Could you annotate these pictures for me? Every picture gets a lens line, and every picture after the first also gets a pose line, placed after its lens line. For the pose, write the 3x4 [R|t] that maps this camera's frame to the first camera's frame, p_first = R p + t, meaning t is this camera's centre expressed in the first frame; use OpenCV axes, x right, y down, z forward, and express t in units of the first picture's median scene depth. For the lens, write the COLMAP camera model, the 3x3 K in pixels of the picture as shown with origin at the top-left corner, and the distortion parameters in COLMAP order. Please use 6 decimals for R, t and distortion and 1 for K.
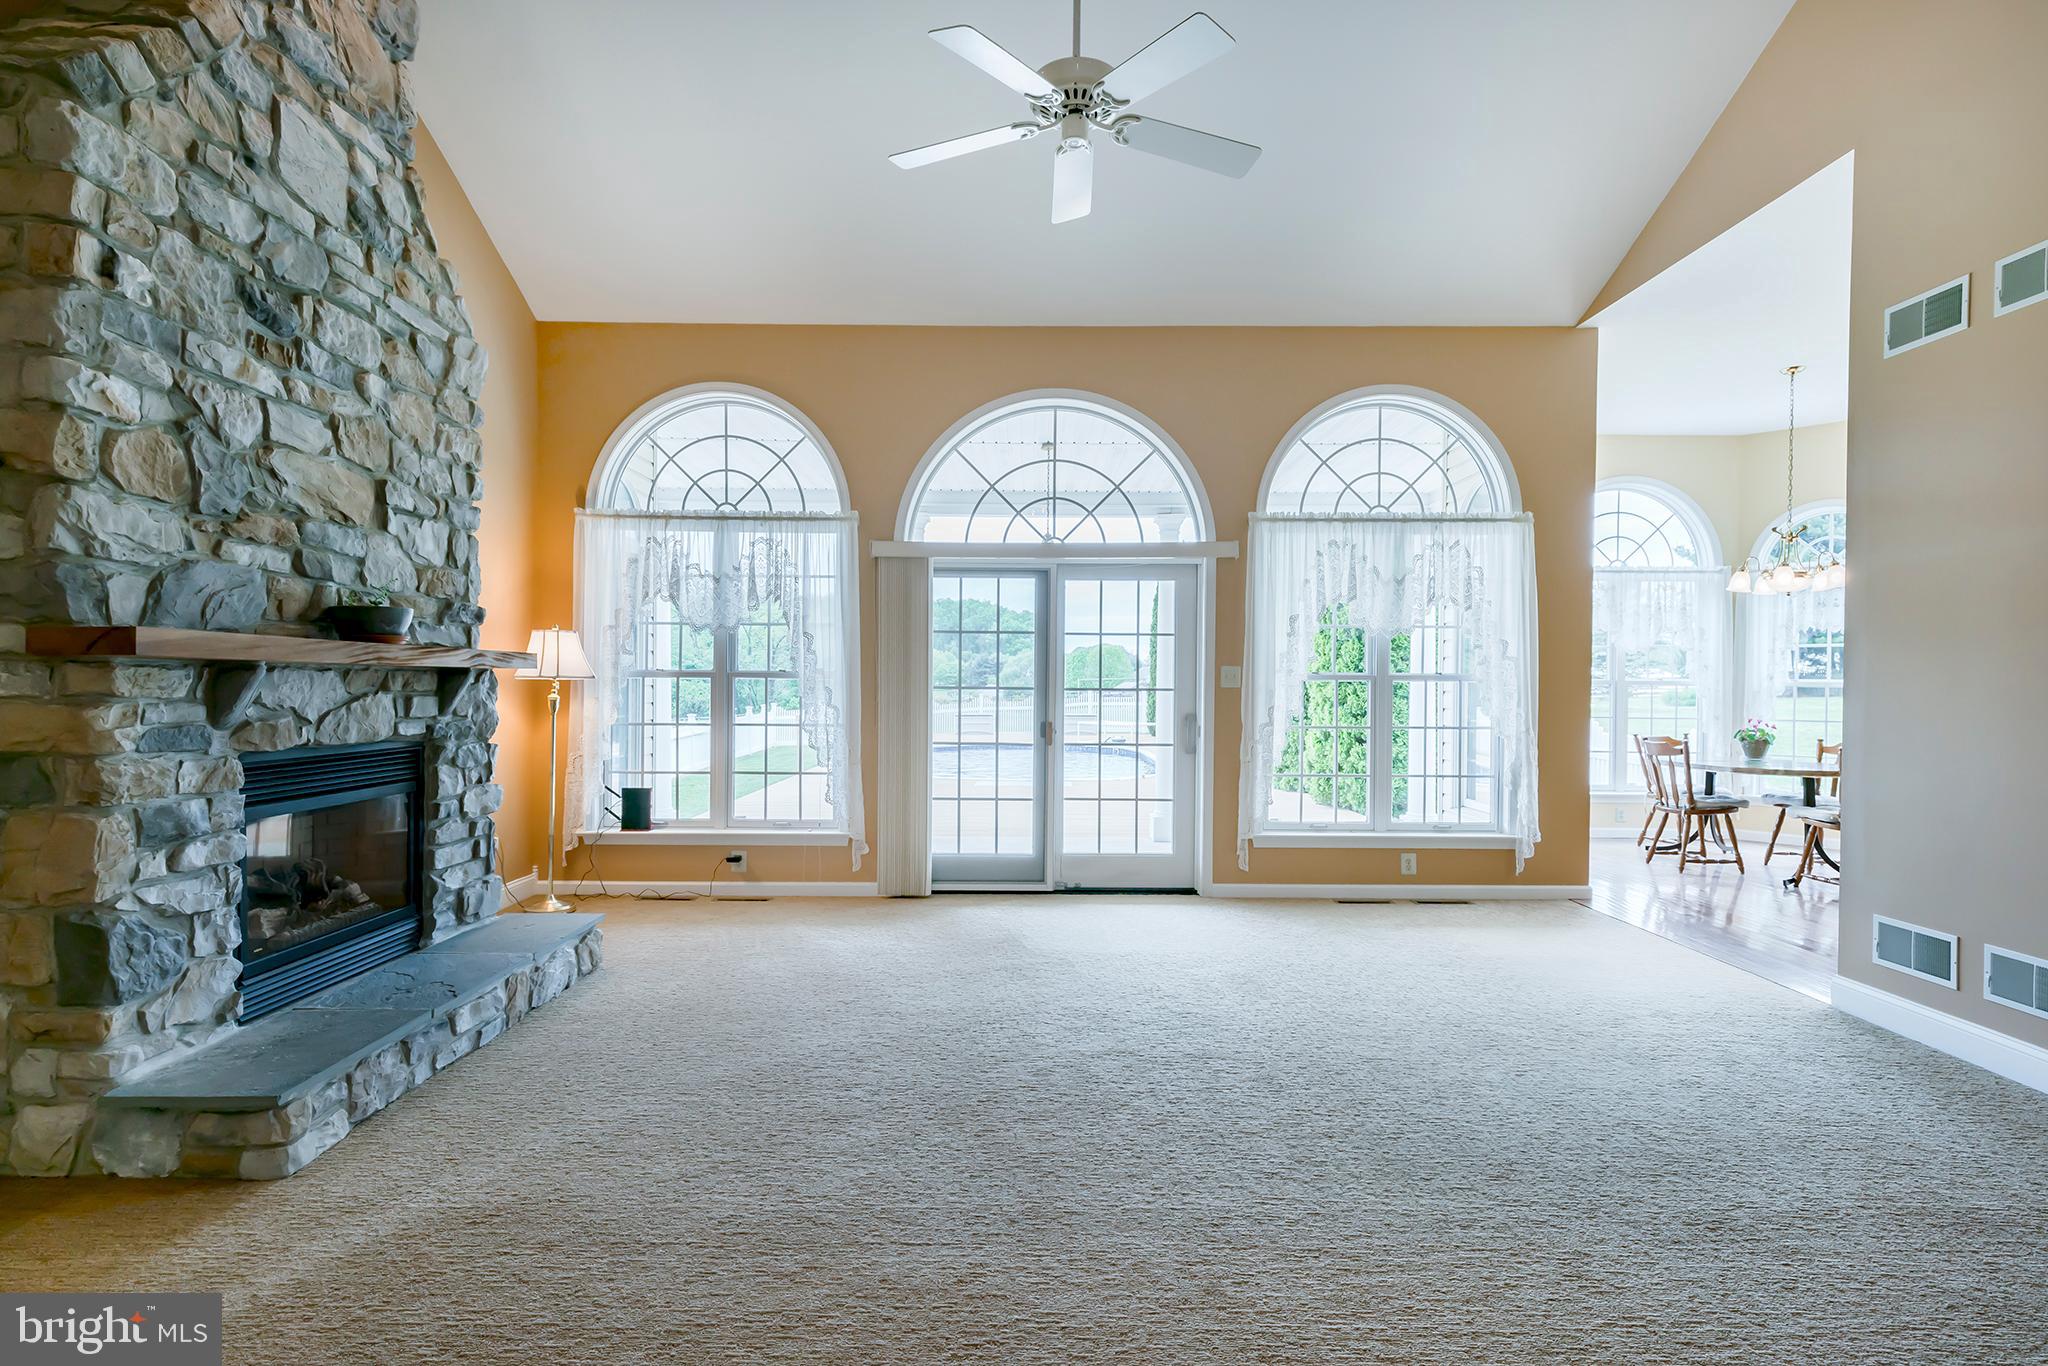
lens RADIAL K [[984.5, 0, 1030.7], [0, 984.5, 698.6], [0, 0, 1]] dist [0.008922, -0.000871]
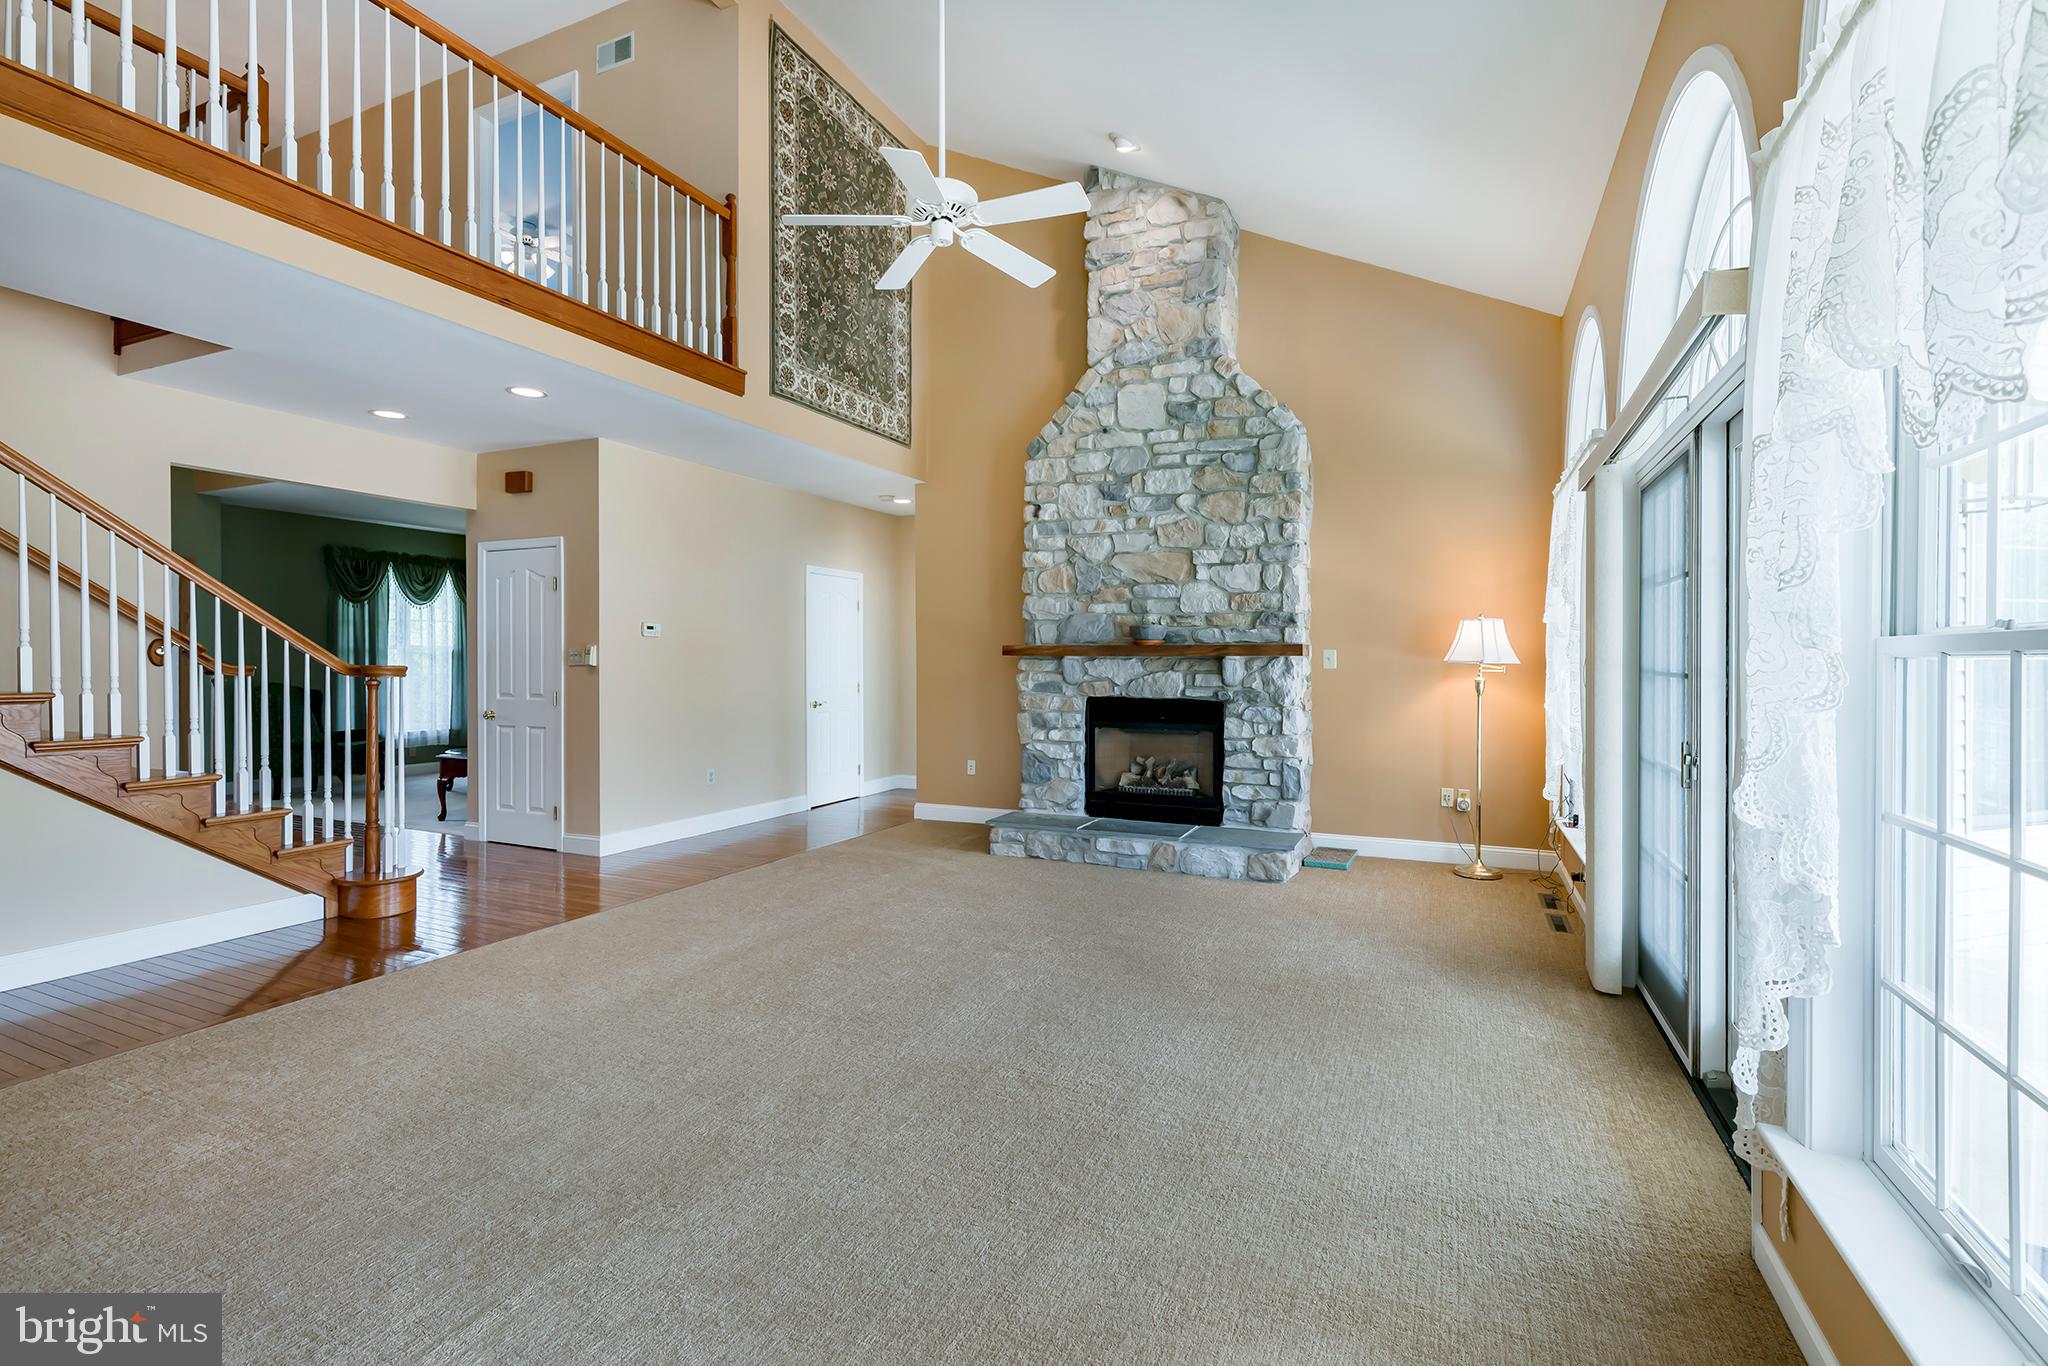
lens RADIAL K [[948.1, 0, 1025.1], [0, 948.1, 668.5], [0, 0, 1]] dist [0.002520, -0.000882]
pose [[-0.418407, 0.001824, -0.908258, 0.320482], [-0.018393, 0.999776, 0.010481, -0.007595], [0.908073, 0.021091, -0.418280, 0.458440]]
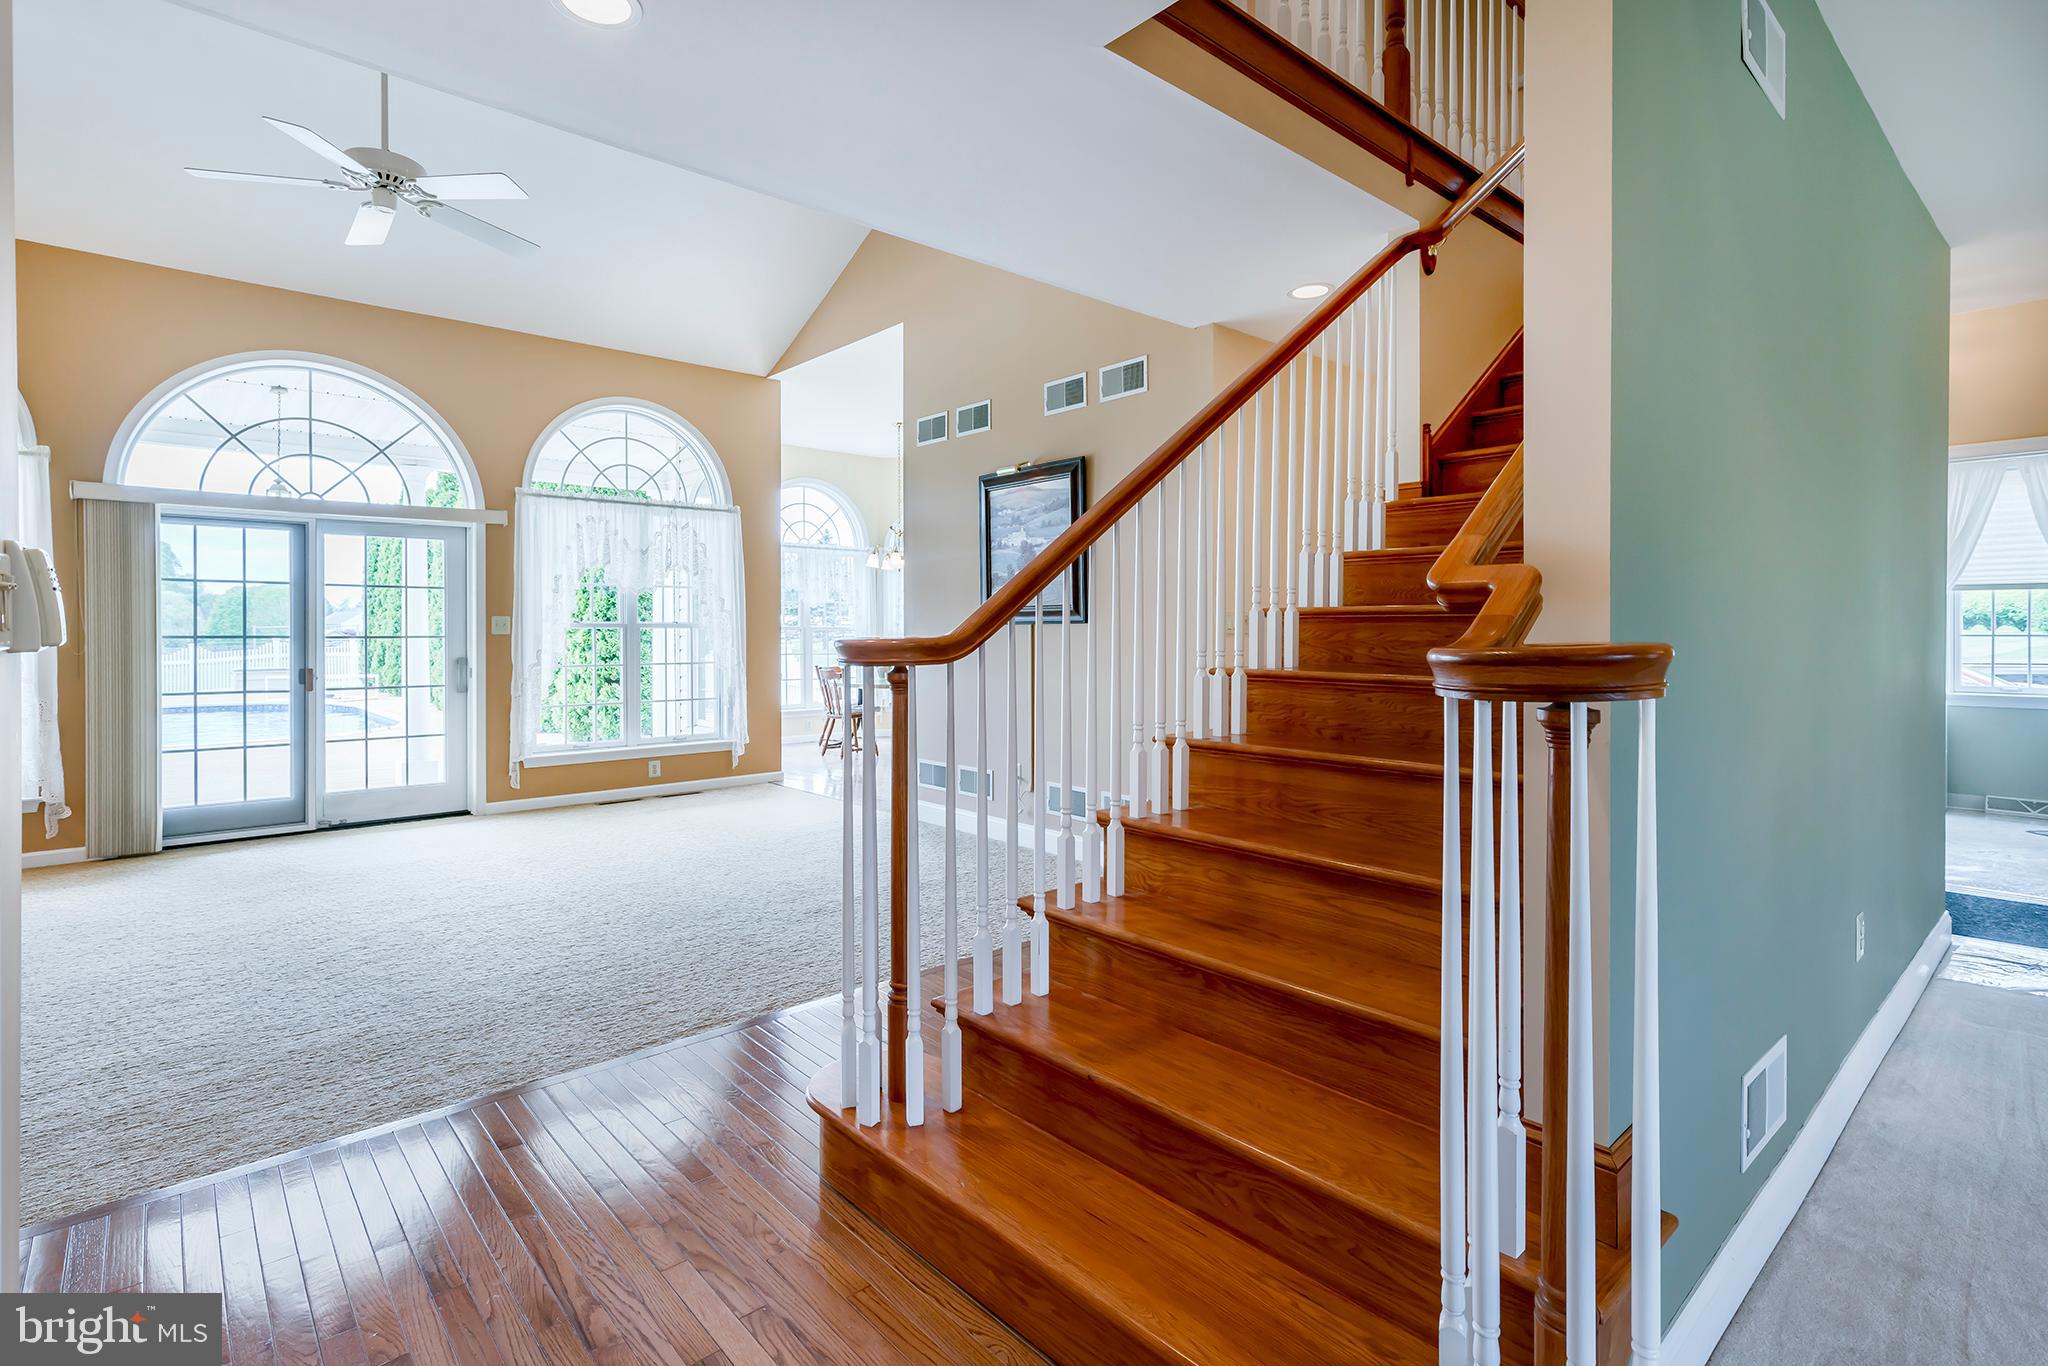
lens RADIAL K [[984.5, 0, 1036.8], [0, 984.5, 638.5], [0, 0, 1]] dist [0.008922, -0.000871]
pose [[0.738243, -0.011769, 0.674432, -0.121091], [0.016575, 0.999862, -0.000694, 0.005086], [-0.674331, 0.011691, 0.738337, -0.305560]]
